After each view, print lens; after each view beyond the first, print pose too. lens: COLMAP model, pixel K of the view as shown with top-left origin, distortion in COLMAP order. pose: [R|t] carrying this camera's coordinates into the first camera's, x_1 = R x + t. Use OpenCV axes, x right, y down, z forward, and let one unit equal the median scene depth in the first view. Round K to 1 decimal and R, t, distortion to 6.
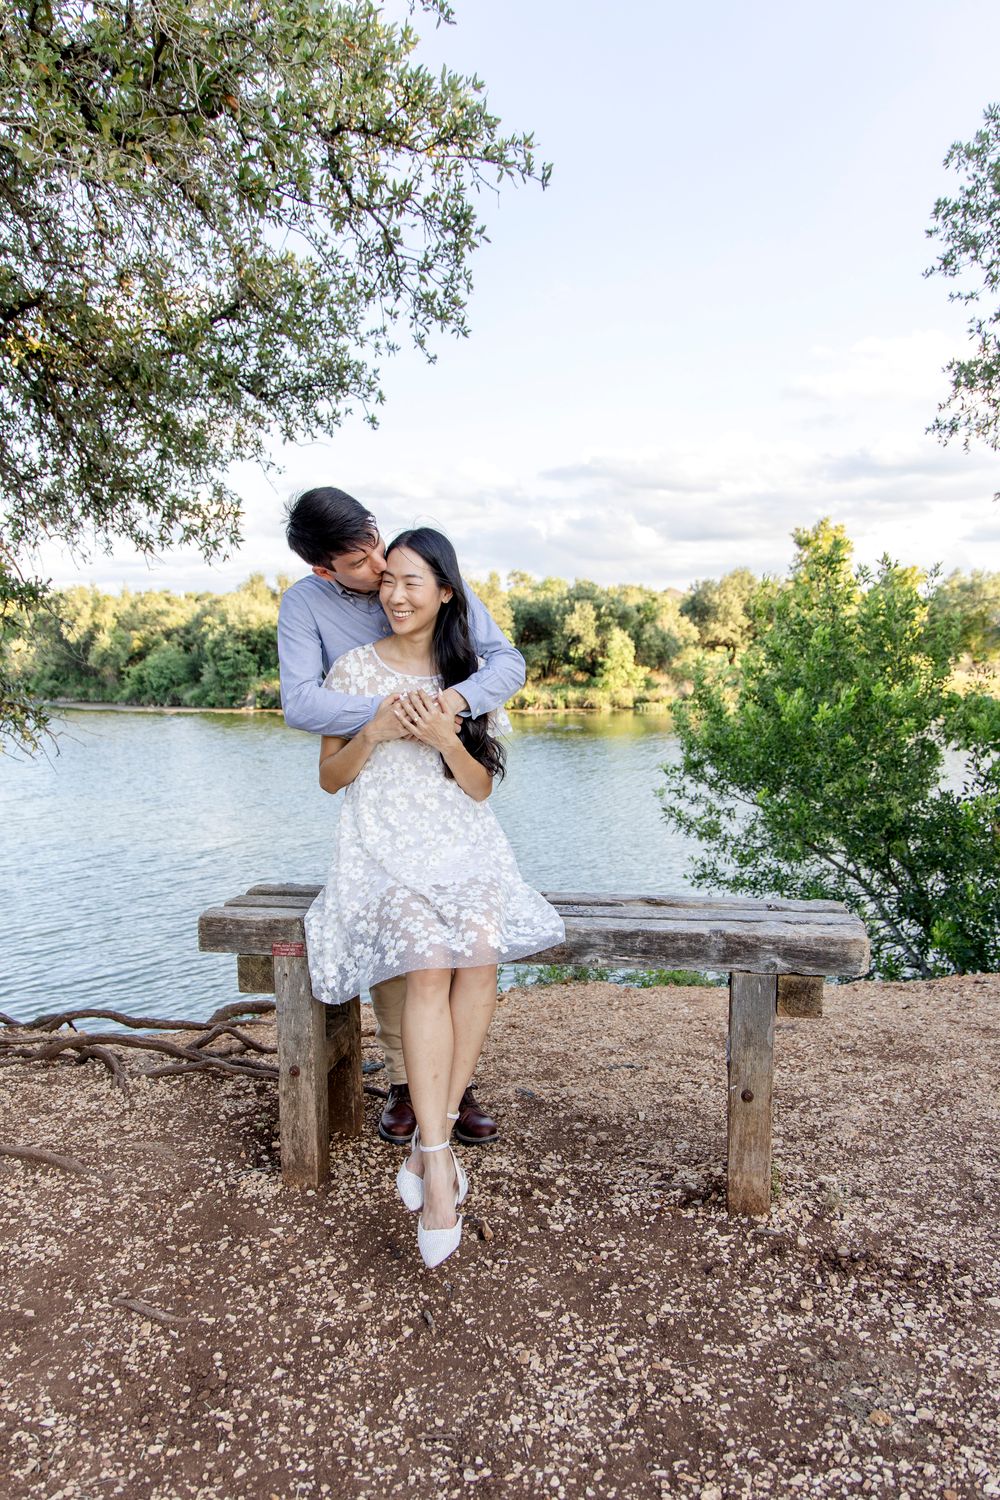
lens RADIAL K [[1034.8, 0, 497.2], [0, 1034.8, 754.6], [0, 0, 1]] dist [0.038157, 0.003750]
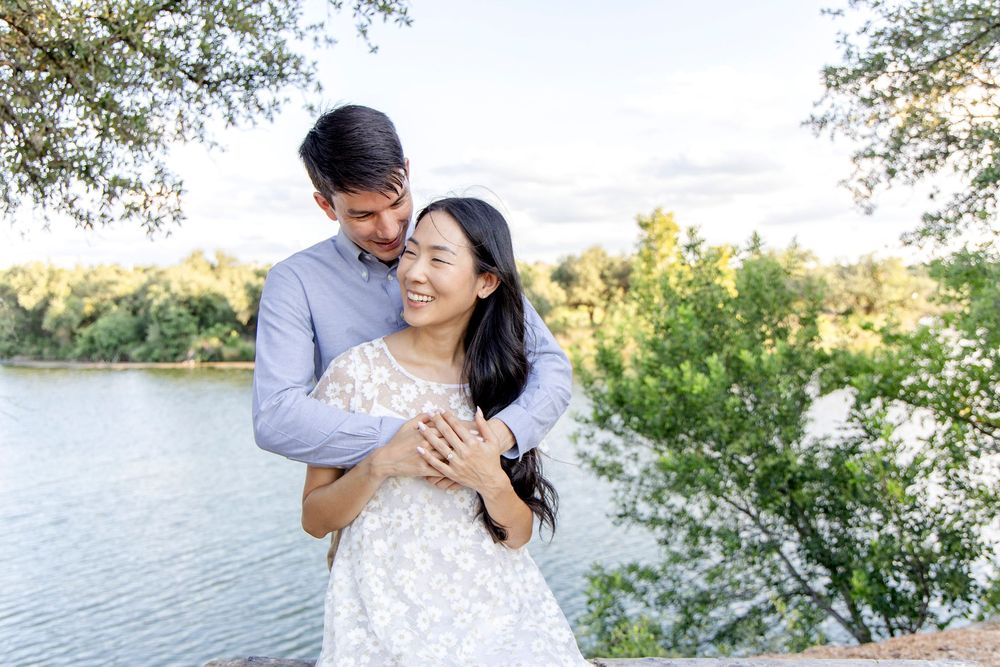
lens RADIAL K [[807.5, 0, 501.4], [0, 807.5, 338.2], [0, 0, 1]] dist [0.055472, -0.009574]
pose [[0.991161, -0.017539, 0.131497, -0.039111], [0.025782, 0.997790, -0.061241, -0.026135], [-0.130132, 0.064090, 0.989423, 0.151344]]
